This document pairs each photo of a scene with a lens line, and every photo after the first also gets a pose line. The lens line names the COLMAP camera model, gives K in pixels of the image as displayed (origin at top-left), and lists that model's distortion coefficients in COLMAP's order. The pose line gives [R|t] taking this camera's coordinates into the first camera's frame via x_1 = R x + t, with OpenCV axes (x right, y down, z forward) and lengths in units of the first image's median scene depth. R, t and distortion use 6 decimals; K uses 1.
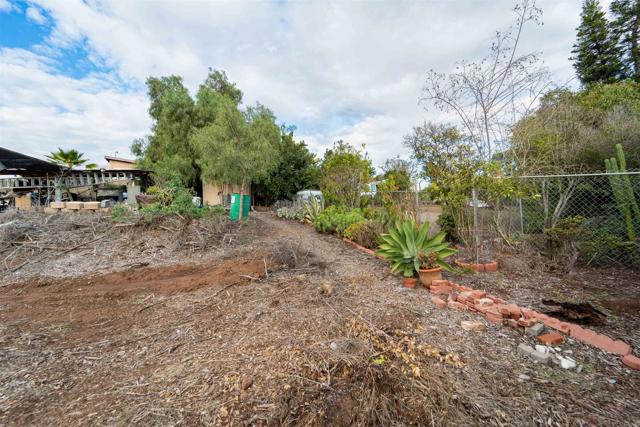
lens RADIAL K [[252.9, 0, 320.0], [0, 252.9, 217.2], [0, 0, 1]] dist [-0.003947, -0.000799]
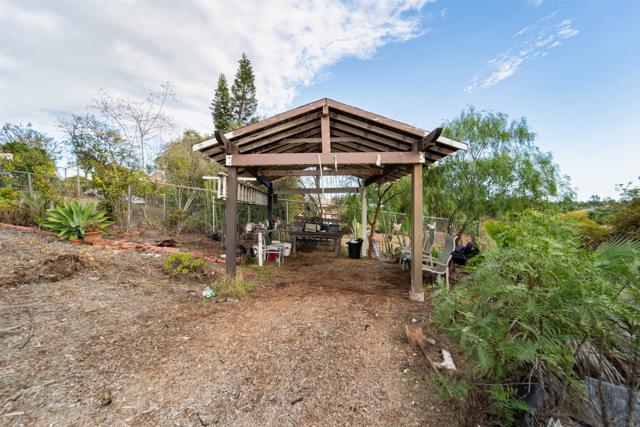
lens RADIAL K [[260.6, 0, 318.4], [0, 260.6, 215.2], [0, 0, 1]] dist [0.000630, -0.000821]
pose [[0.394263, 0.057856, 0.917175, -0.177291], [-0.049236, 0.997913, -0.041784, 0.035169], [-0.917678, -0.028684, 0.396288, -0.323736]]
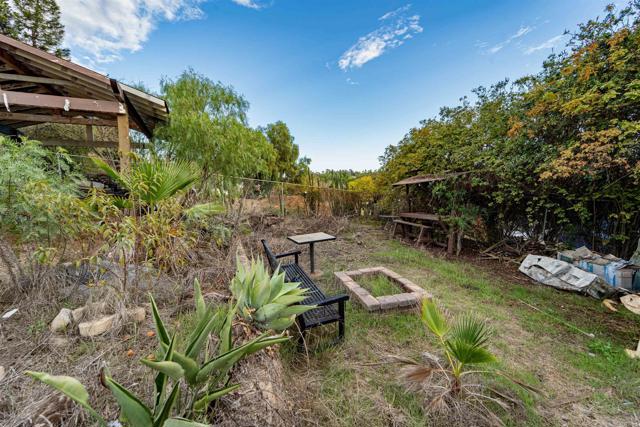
lens RADIAL K [[252.9, 0, 320.0], [0, 252.9, 217.2], [0, 0, 1]] dist [-0.003947, -0.000799]
pose [[-0.043045, -0.073805, 0.996343, -0.191953], [-0.033978, 0.996799, 0.072371, 0.059863], [-0.998495, -0.030738, -0.045415, -0.624953]]
